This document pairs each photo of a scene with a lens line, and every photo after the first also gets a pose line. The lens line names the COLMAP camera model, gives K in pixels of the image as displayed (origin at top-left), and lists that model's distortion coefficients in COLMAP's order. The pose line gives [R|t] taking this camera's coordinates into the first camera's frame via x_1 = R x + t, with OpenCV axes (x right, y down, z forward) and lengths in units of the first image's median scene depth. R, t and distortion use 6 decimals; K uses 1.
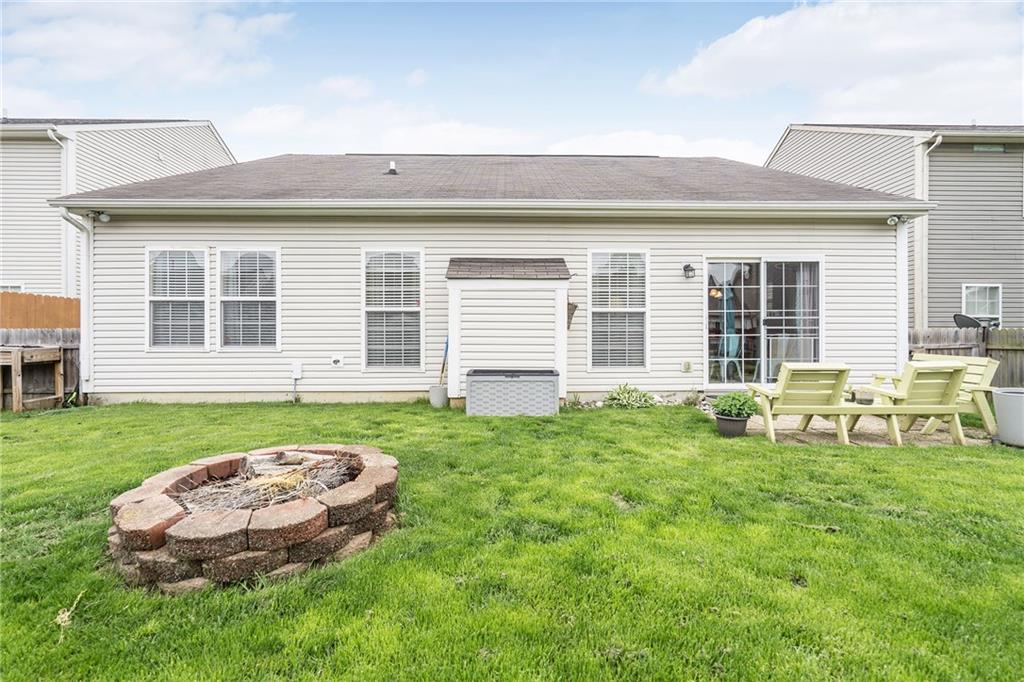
lens RADIAL K [[466.0, 0, 515.6], [0, 466.0, 343.2], [0, 0, 1]] dist [-0.002013, 0.001944]
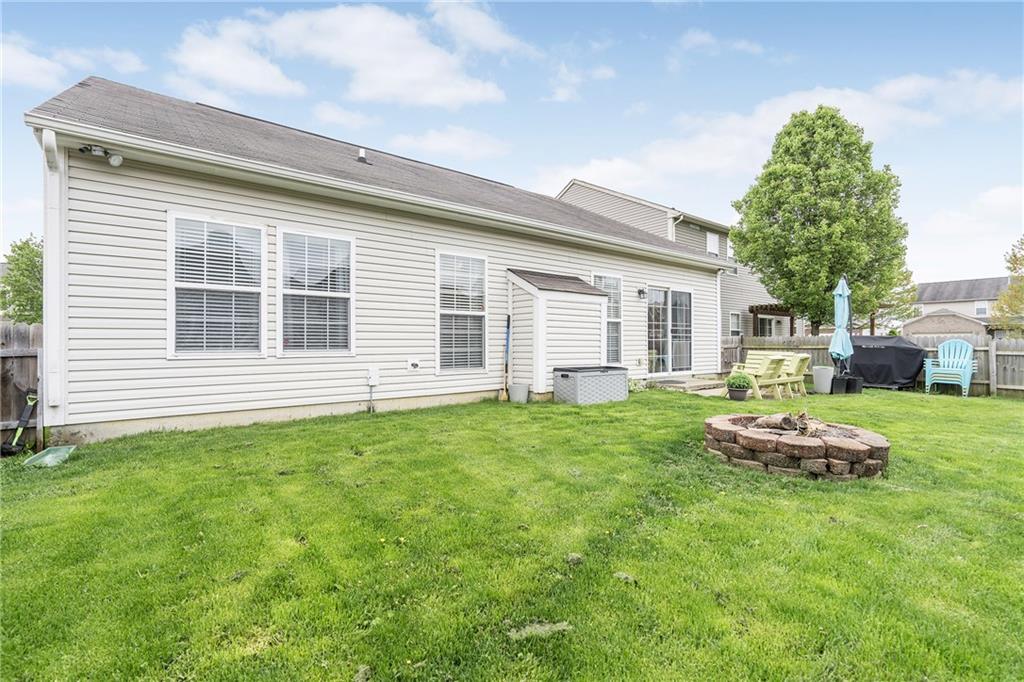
lens RADIAL K [[466.0, 0, 513.9], [0, 466.0, 339.1], [0, 0, 1]] dist [-0.002013, 0.001944]
pose [[0.792446, 0.004944, 0.609922, -0.803648], [-0.000910, 0.999976, -0.006924, -0.008004], [-0.609942, 0.004932, 0.792431, 0.116984]]
